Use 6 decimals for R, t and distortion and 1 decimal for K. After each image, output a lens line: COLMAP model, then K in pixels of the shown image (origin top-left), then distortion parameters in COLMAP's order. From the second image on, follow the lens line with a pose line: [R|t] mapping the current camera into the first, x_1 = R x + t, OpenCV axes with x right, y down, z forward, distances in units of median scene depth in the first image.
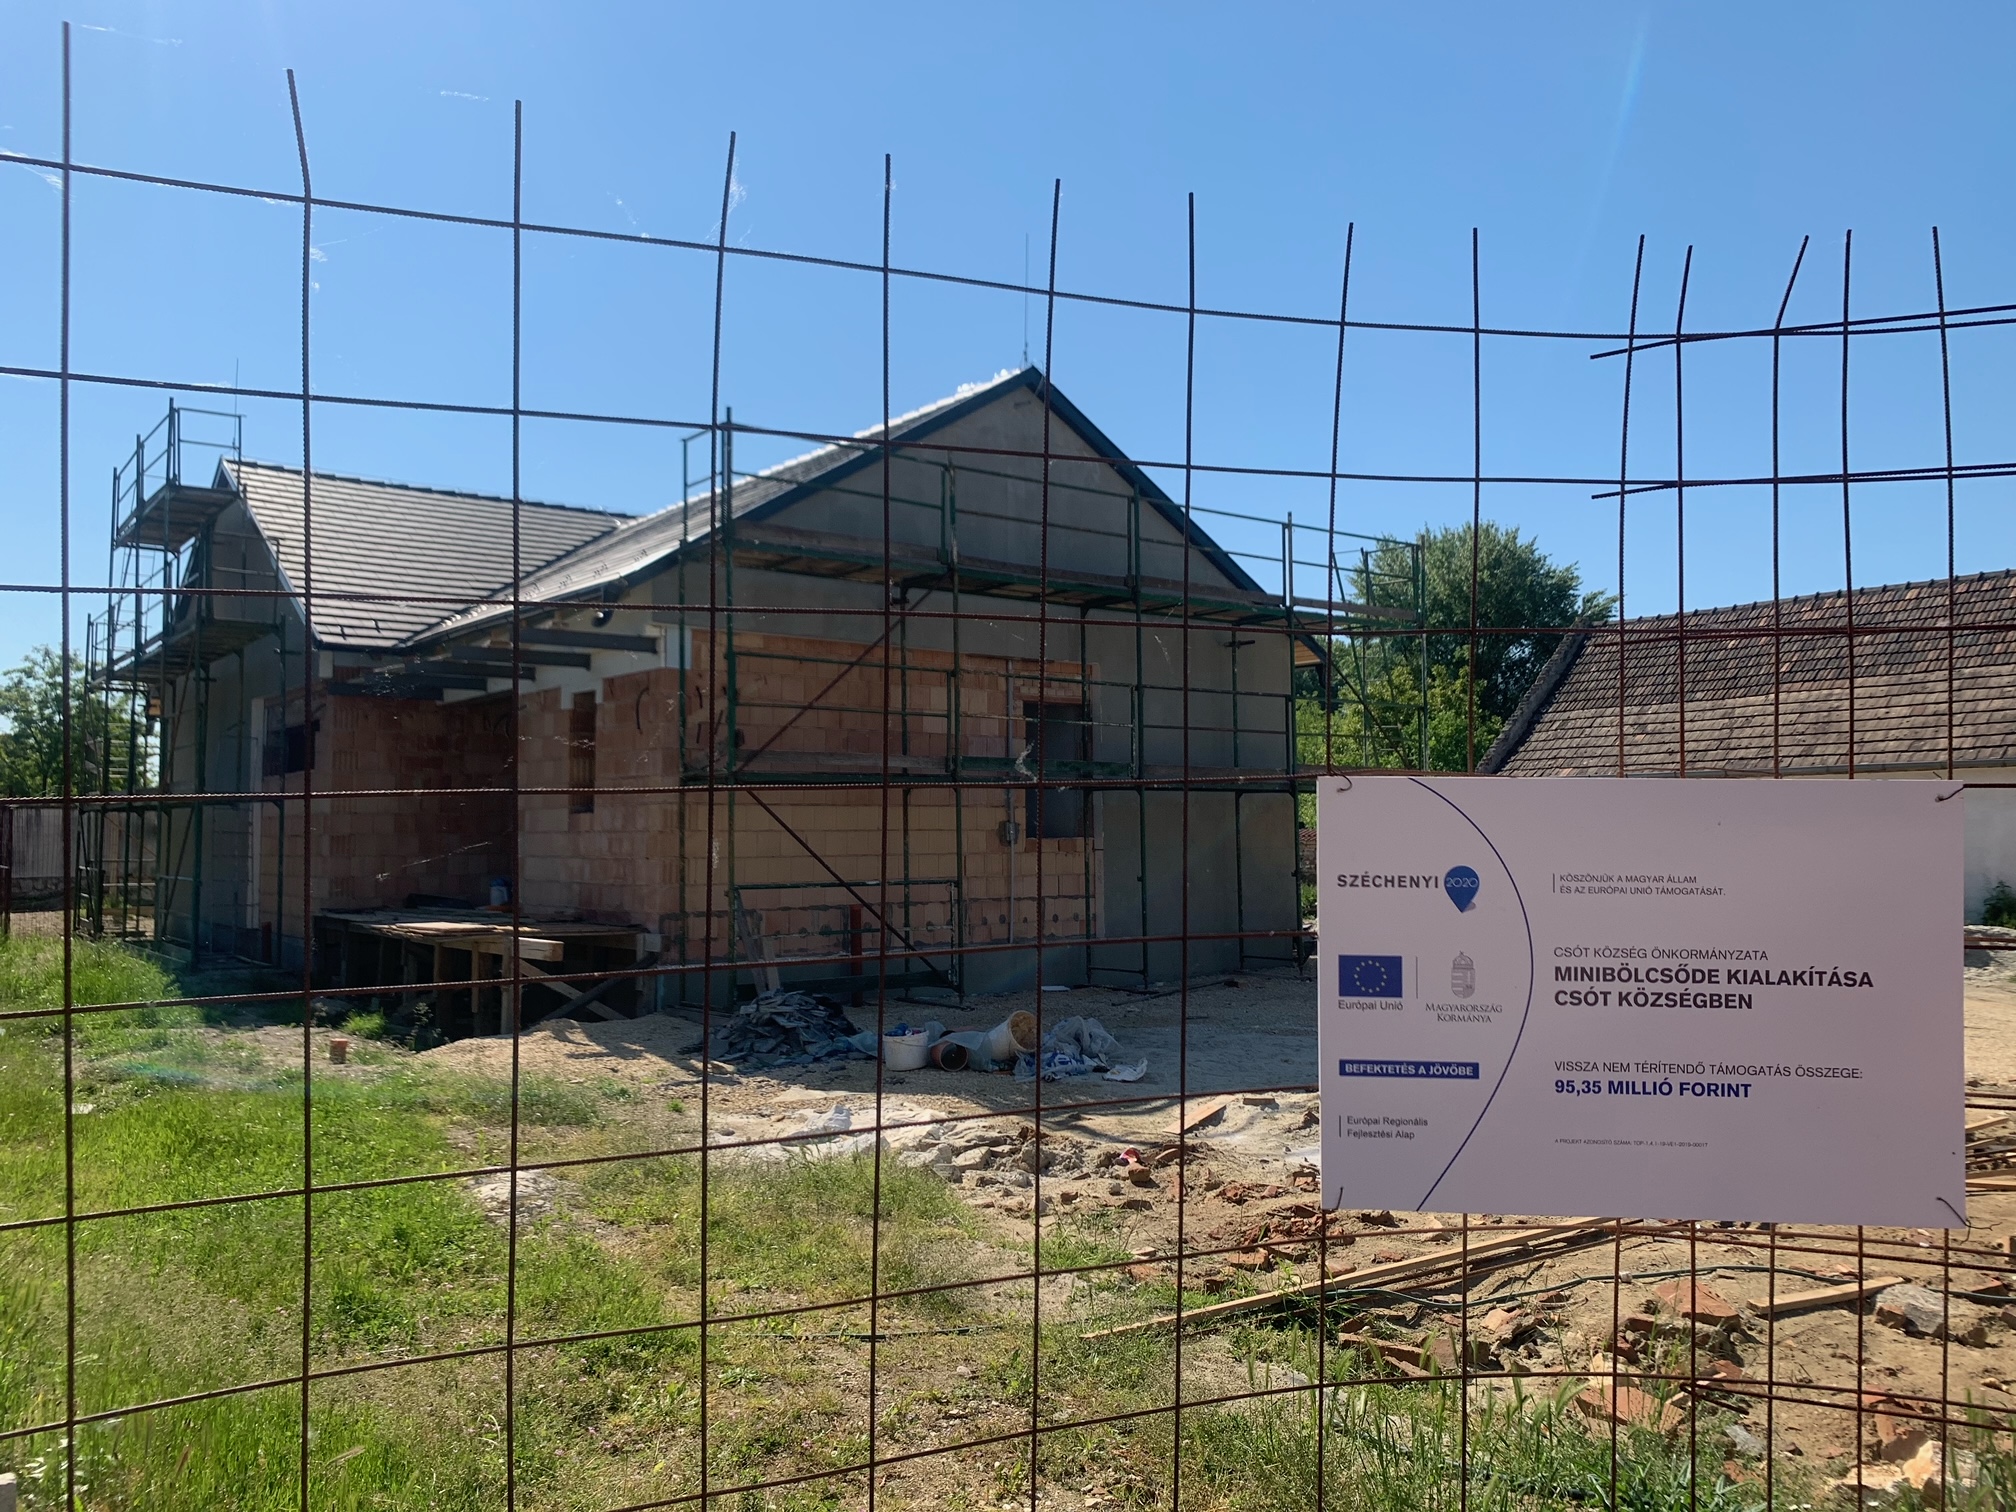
lens RADIAL K [[1504.8, 0, 1014.6], [0, 1504.8, 732.2], [0, 0, 1]] dist [0.072103, -0.136883]
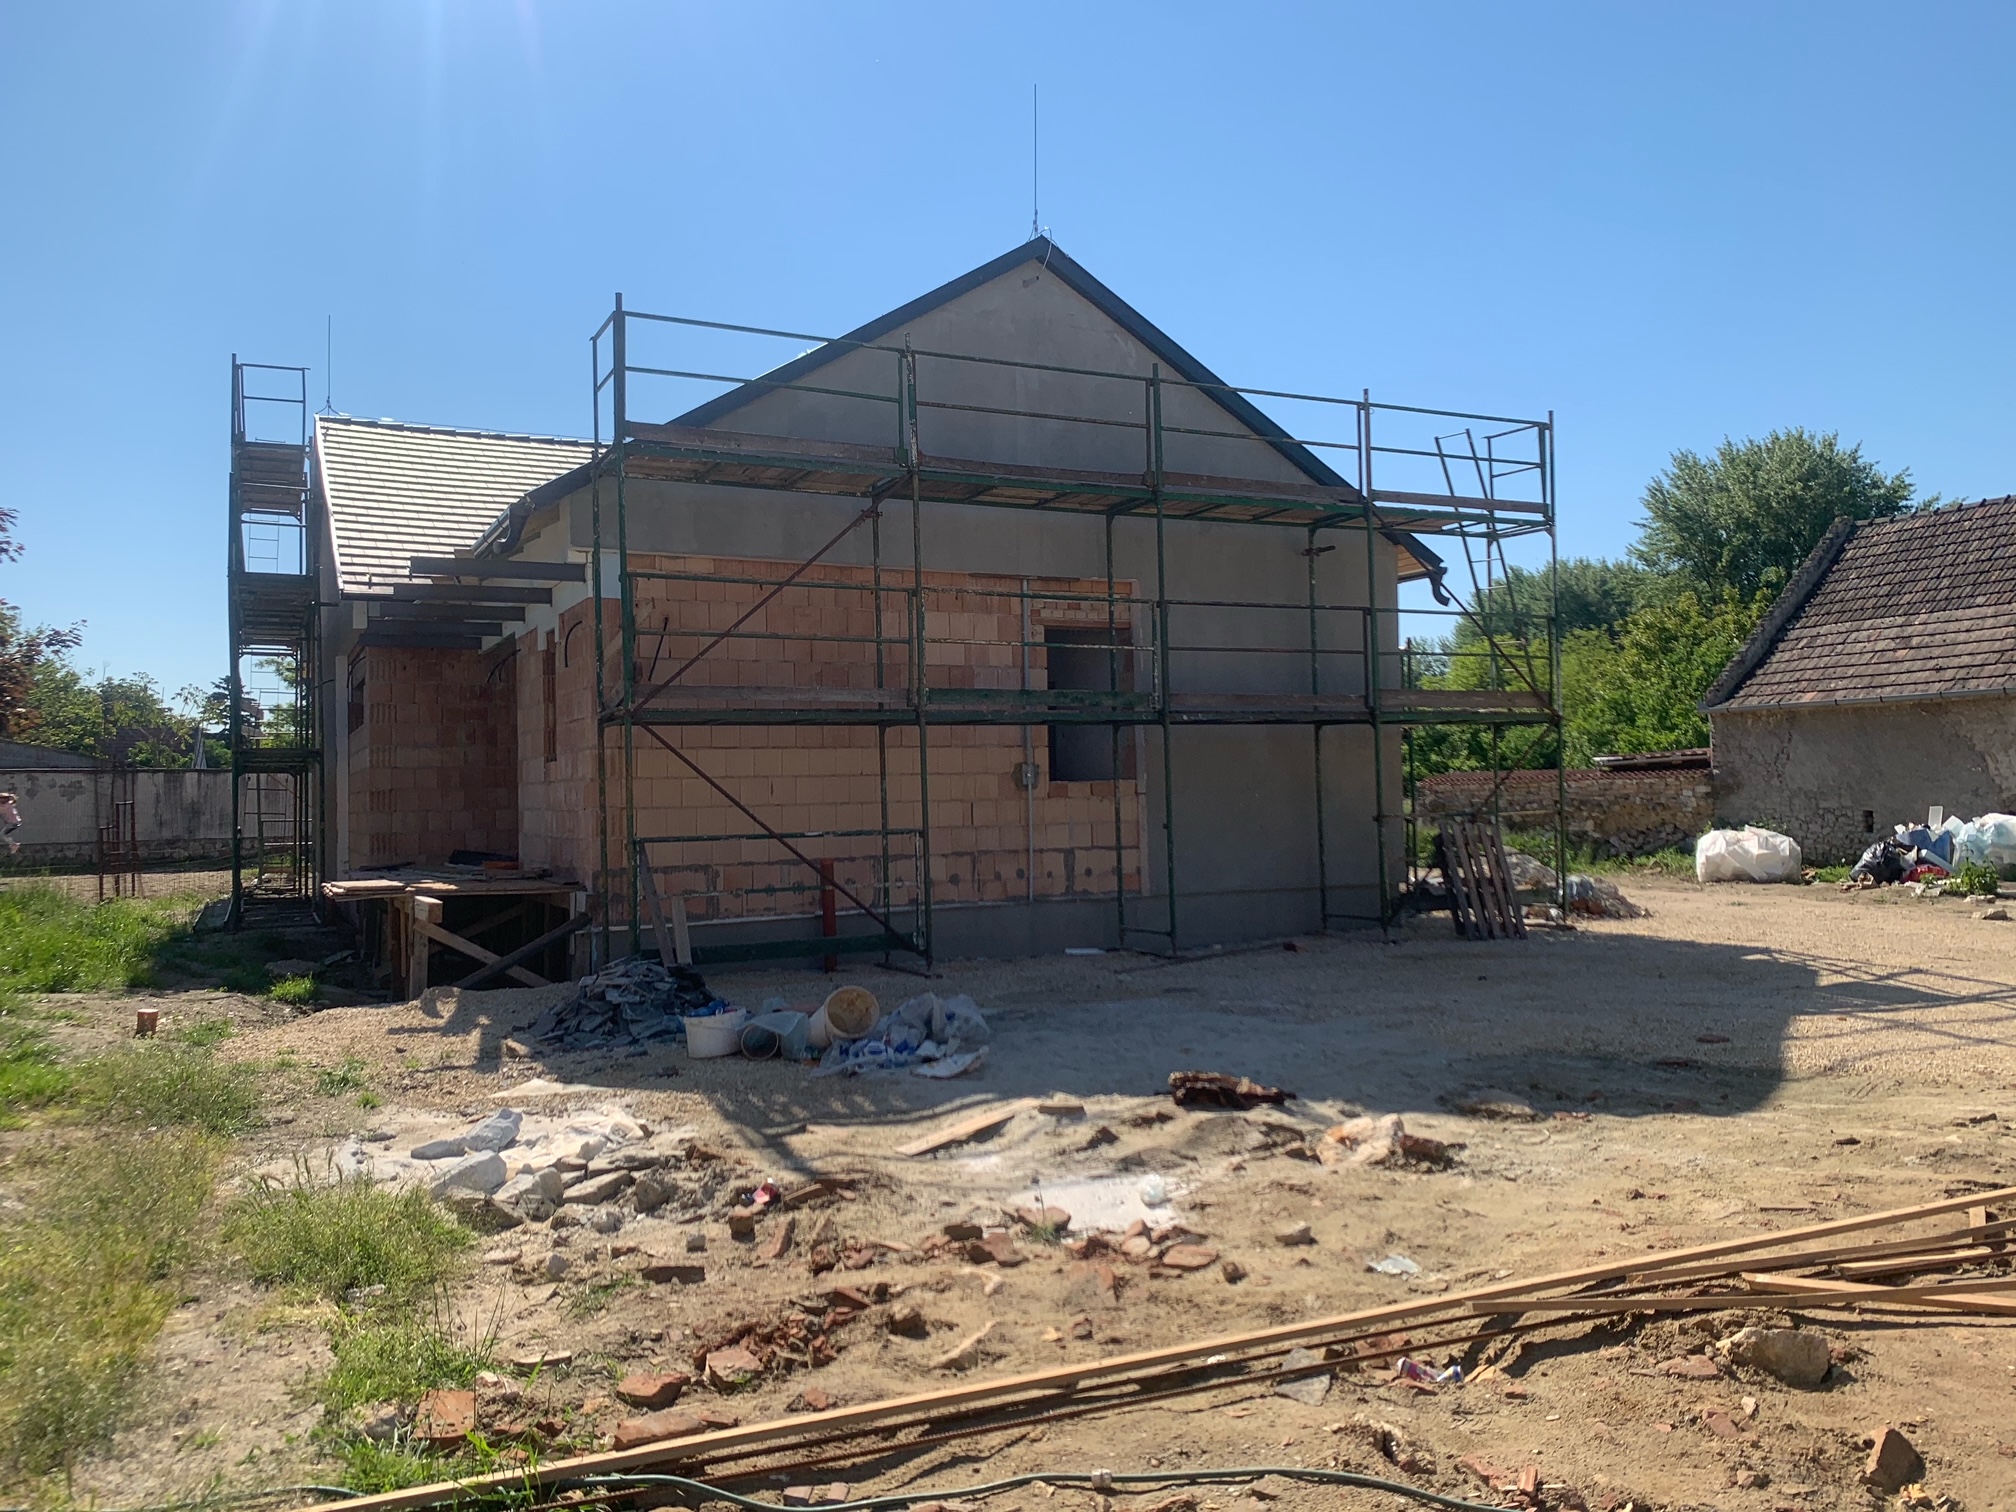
lens RADIAL K [[1504.8, 0, 1014.6], [0, 1504.8, 732.2], [0, 0, 1]] dist [0.072103, -0.136883]
pose [[0.980897, -0.023215, -0.193136, 0.159836], [0.029036, 0.999204, 0.027363, 0.017353], [0.192347, -0.032448, 0.980790, 0.139454]]
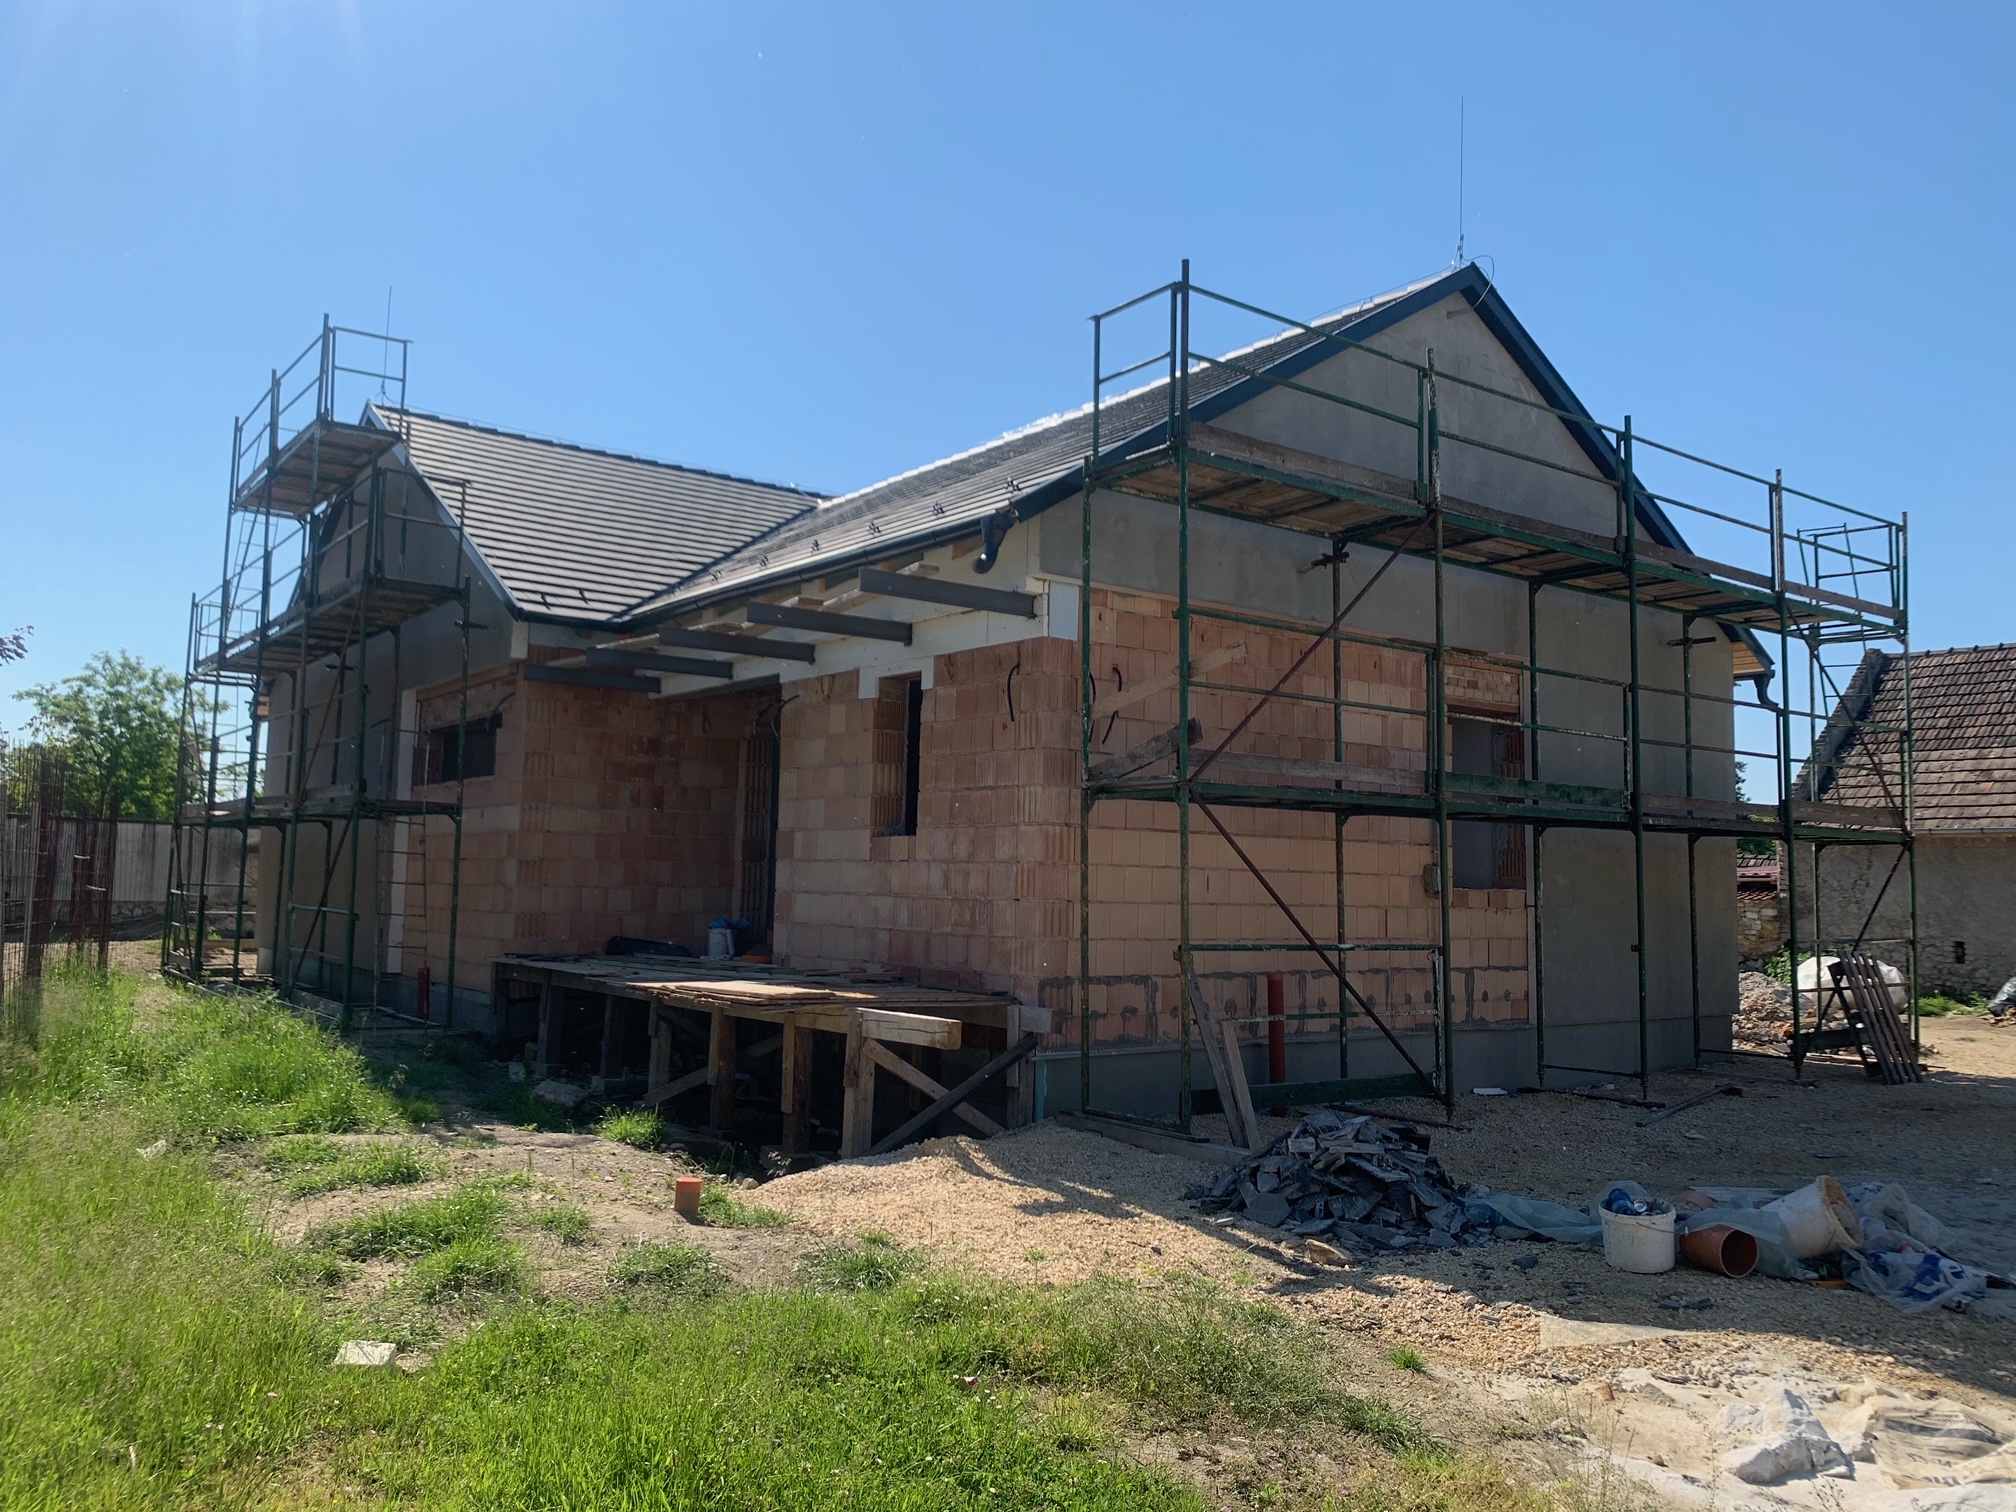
lens RADIAL K [[1516.7, 0, 1008.8], [0, 1516.7, 725.0], [0, 0, 1]] dist [0.136945, -0.317294]
pose [[0.999362, 0.024398, -0.026081, -0.197400], [-0.025277, 0.999106, -0.033898, 0.021288], [0.025231, 0.034535, 0.999085, 0.234104]]
